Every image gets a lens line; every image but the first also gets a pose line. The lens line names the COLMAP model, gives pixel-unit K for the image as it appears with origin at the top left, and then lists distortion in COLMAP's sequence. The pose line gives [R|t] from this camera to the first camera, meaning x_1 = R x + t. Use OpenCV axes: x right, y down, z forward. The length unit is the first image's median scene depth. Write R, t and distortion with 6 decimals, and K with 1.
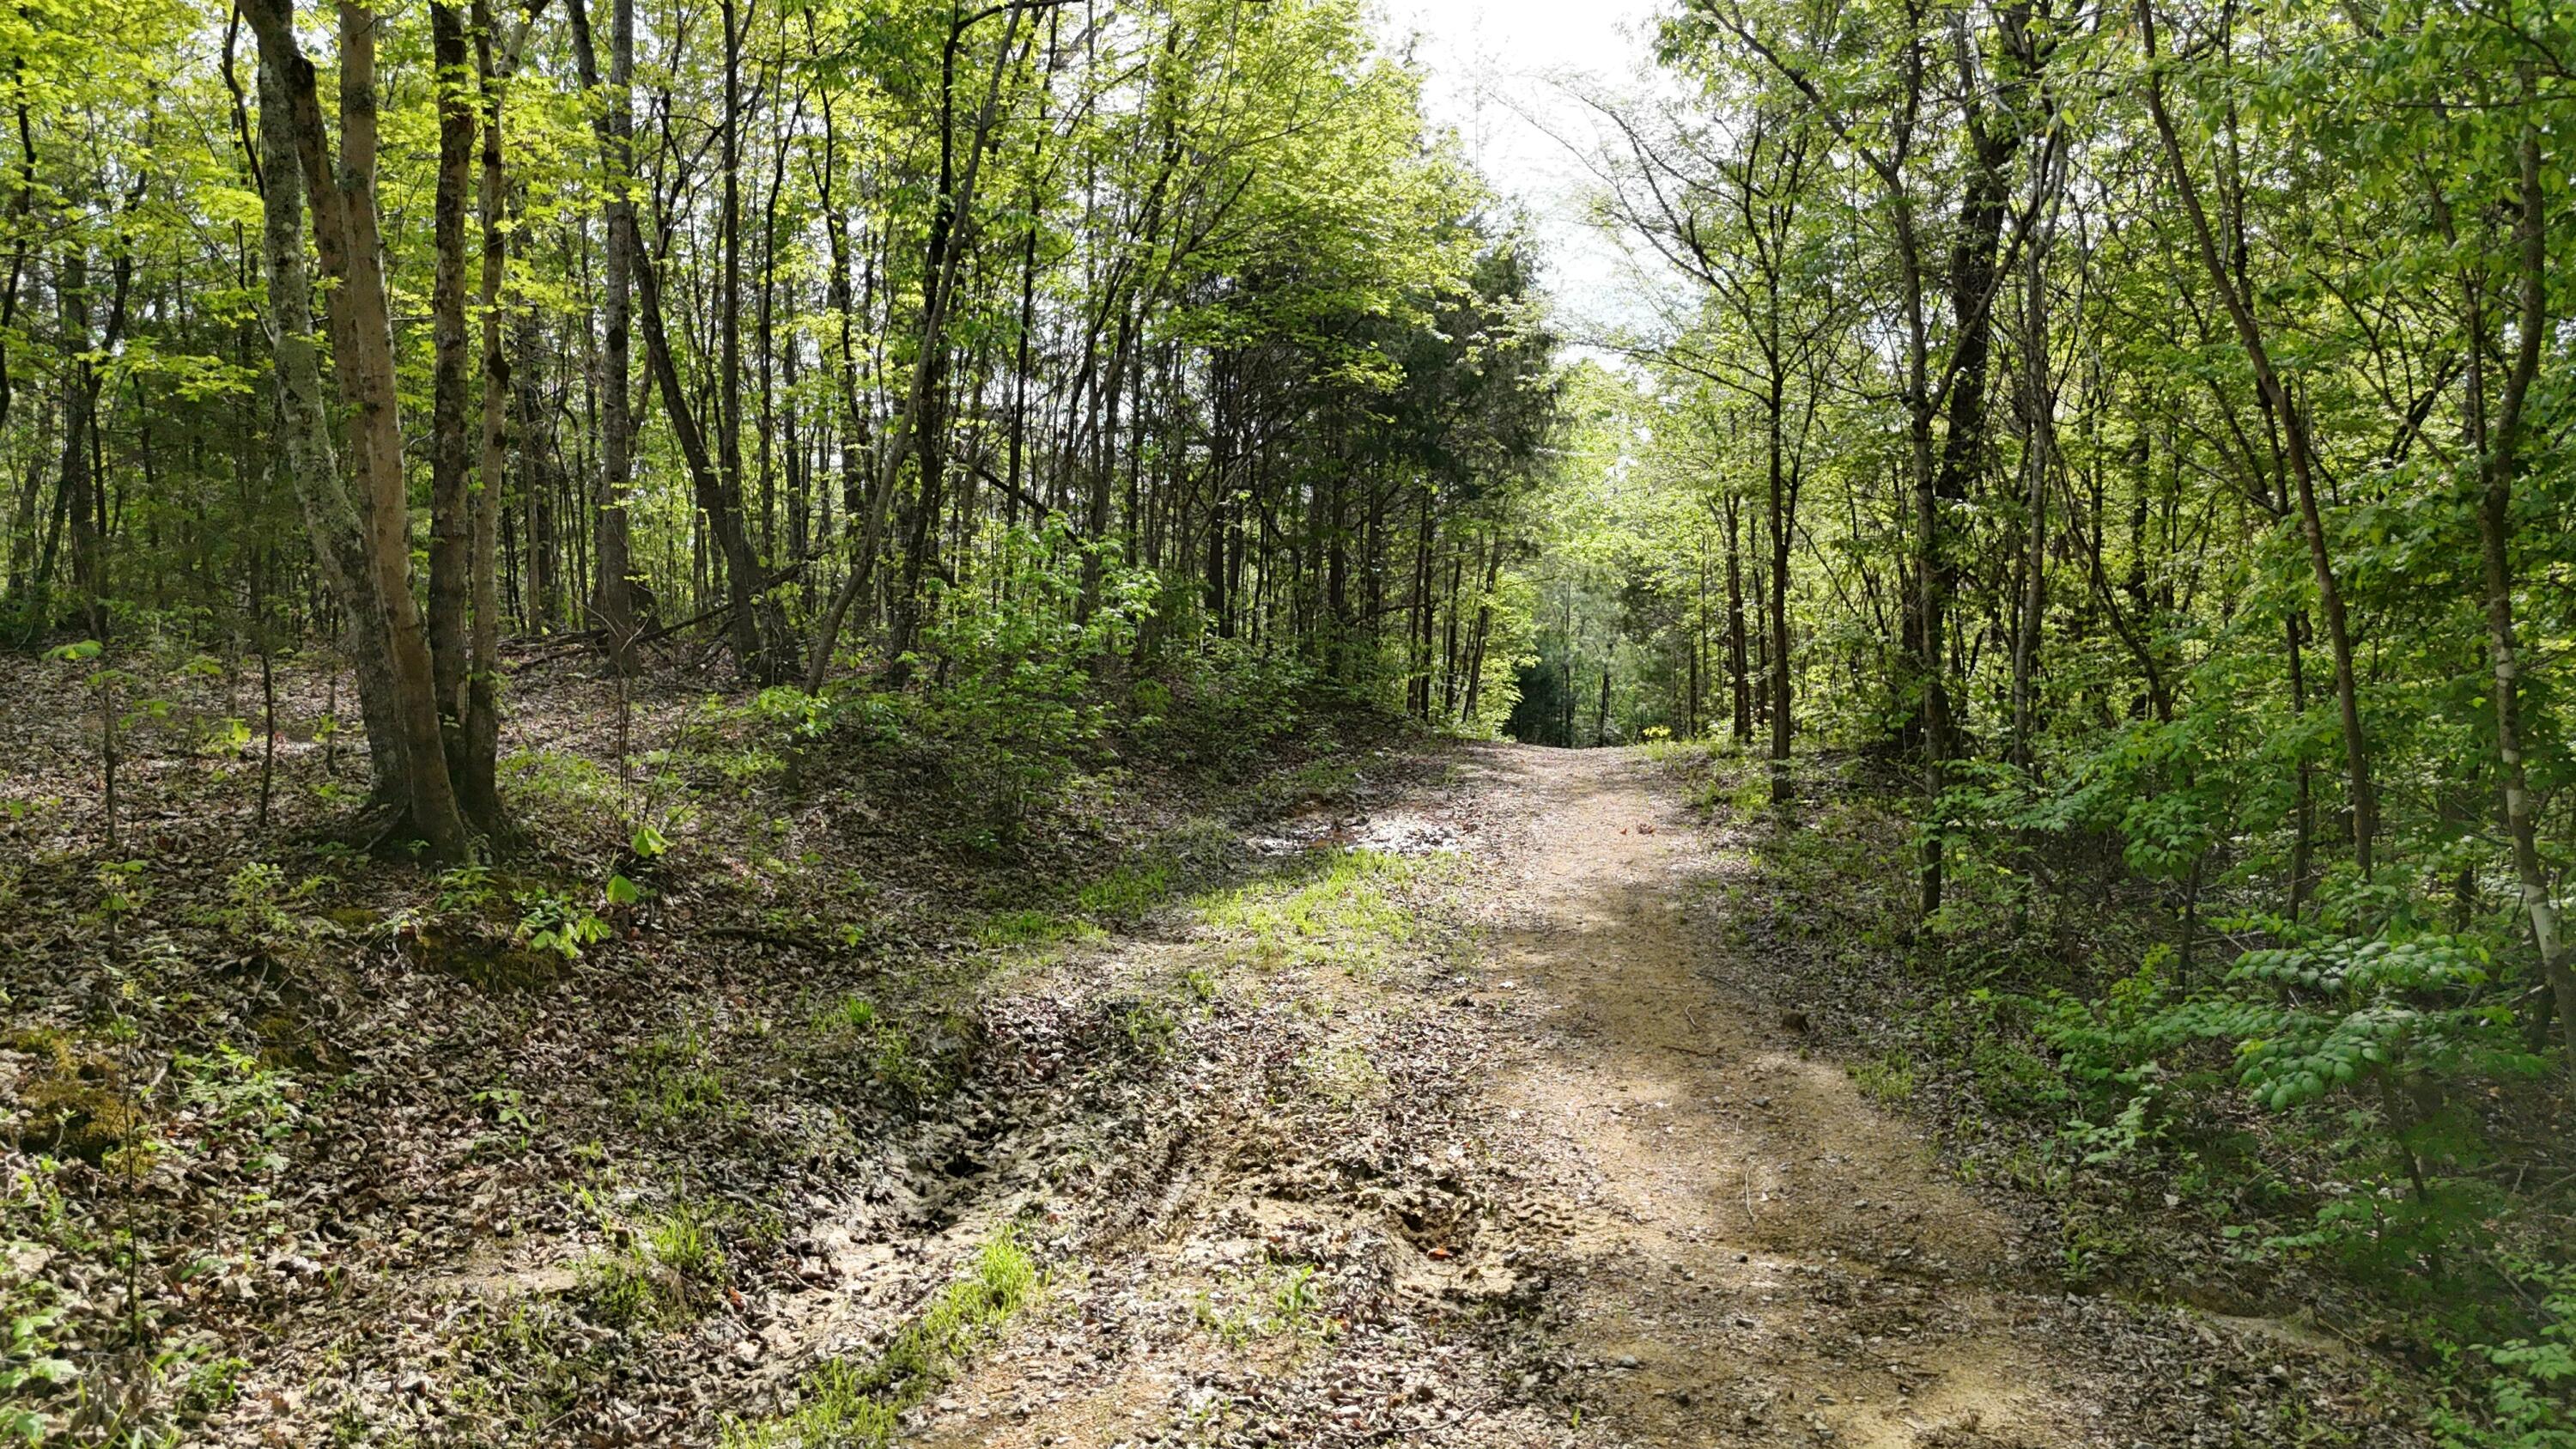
lens RADIAL K [[1926.8, 0, 1294.1], [0, 1926.8, 740.1], [0, 0, 1]] dist [0.058612, -0.044984]
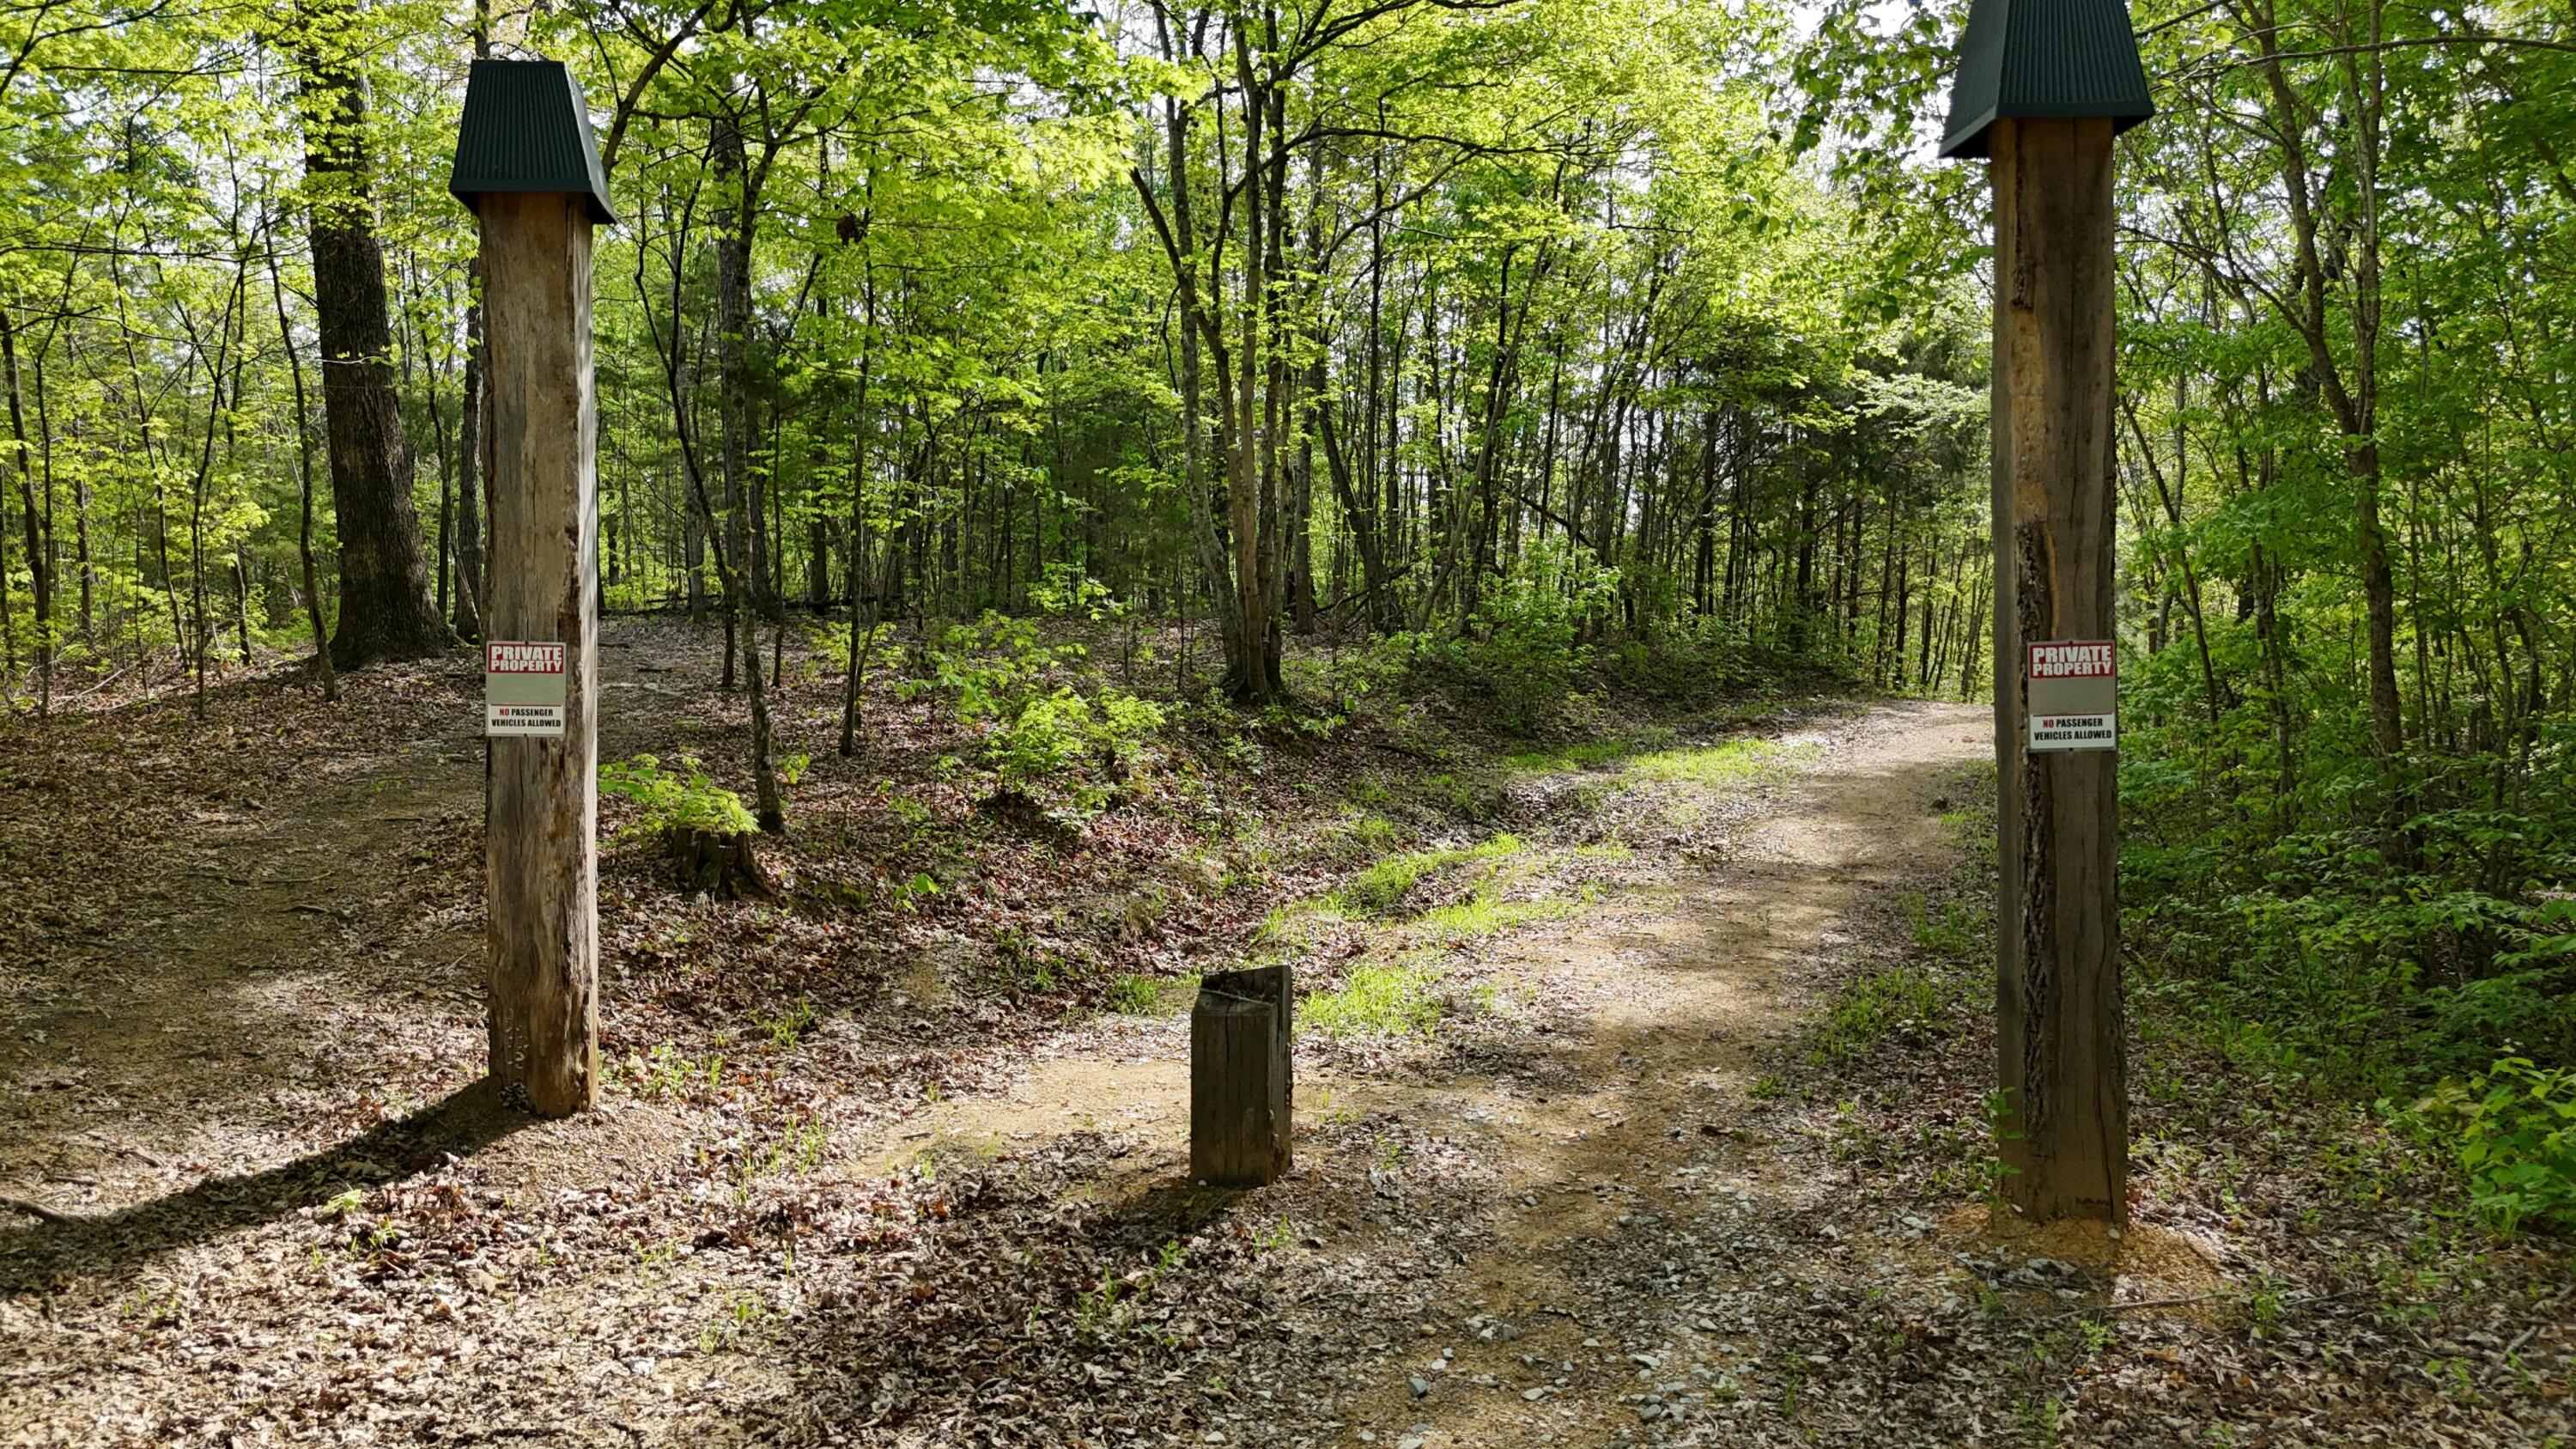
lens RADIAL K [[1926.8, 0, 1286.0], [0, 1926.8, 728.6], [0, 0, 1]] dist [0.058612, -0.044984]
pose [[0.956916, 0.016947, -0.289869, 0.135167], [-0.018126, 0.999835, -0.001382, 0.058507], [0.289797, 0.006576, 0.957065, -0.666426]]
